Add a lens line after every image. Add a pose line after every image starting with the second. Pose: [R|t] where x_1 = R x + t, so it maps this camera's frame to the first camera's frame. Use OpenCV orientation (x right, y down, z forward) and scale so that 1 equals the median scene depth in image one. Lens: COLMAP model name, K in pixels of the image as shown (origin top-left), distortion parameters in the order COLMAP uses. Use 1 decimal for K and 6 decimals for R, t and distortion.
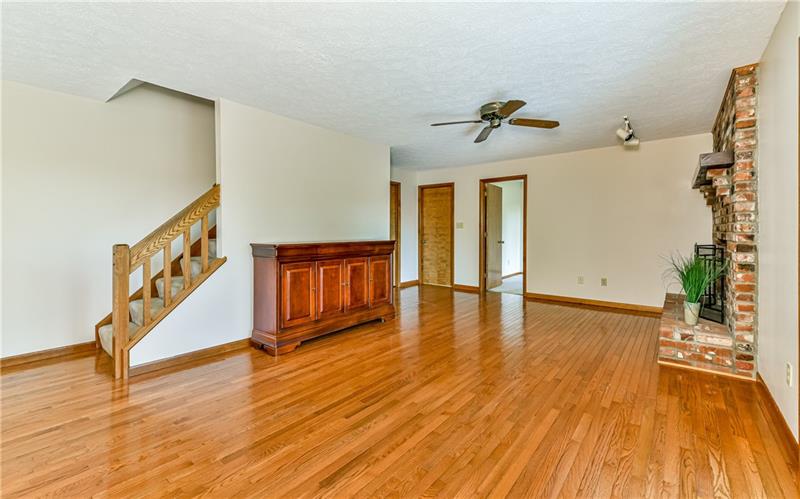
lens RADIAL K [[324.3, 0, 404.6], [0, 324.3, 233.4], [0, 0, 1]] dist [0.000508, 0.000084]
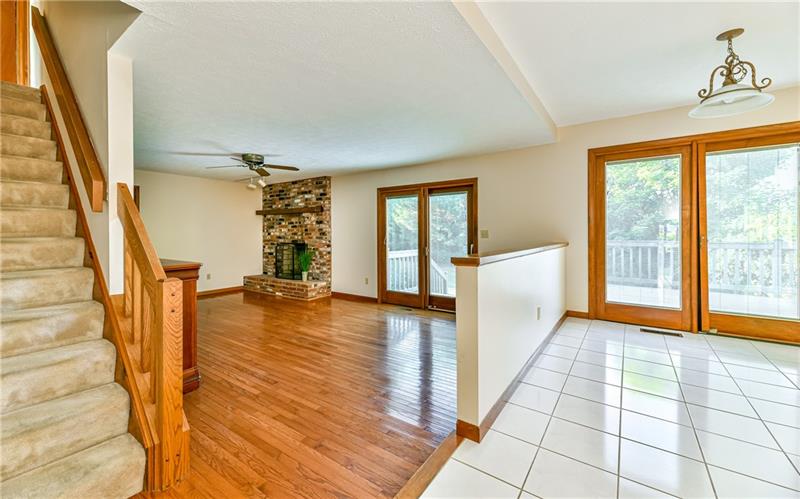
lens RADIAL K [[324.3, 0, 404.6], [0, 324.3, 233.4], [0, 0, 1]] dist [0.000508, 0.000084]
pose [[-0.088885, 0.001283, 0.996041, -1.606313], [0.004505, 0.999989, -0.000886, -0.048017], [-0.996032, 0.004409, -0.088890, 0.622682]]
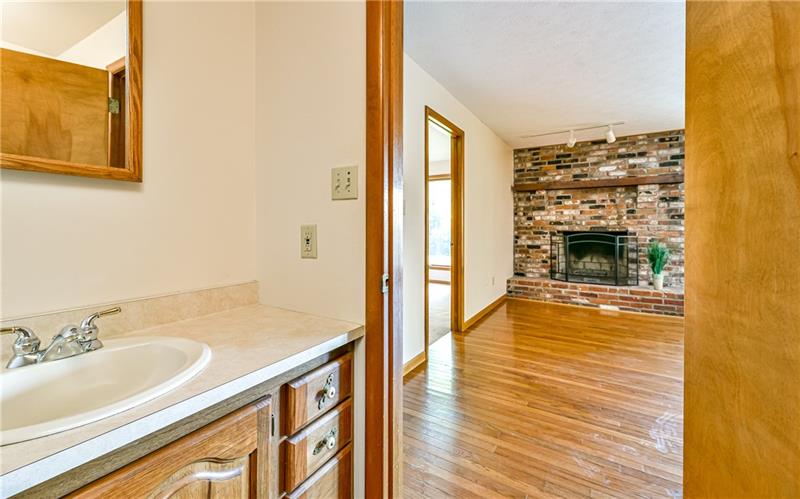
lens RADIAL K [[322.5, 0, 397.0], [0, 322.5, 227.8], [0, 0, 1]] dist [0.001457, 0.000091]
pose [[-0.135952, 0.005935, 0.990698, -0.426071], [-0.004198, 0.999970, -0.006566, 0.027597], [-0.990707, -0.005052, -0.135923, 2.779983]]
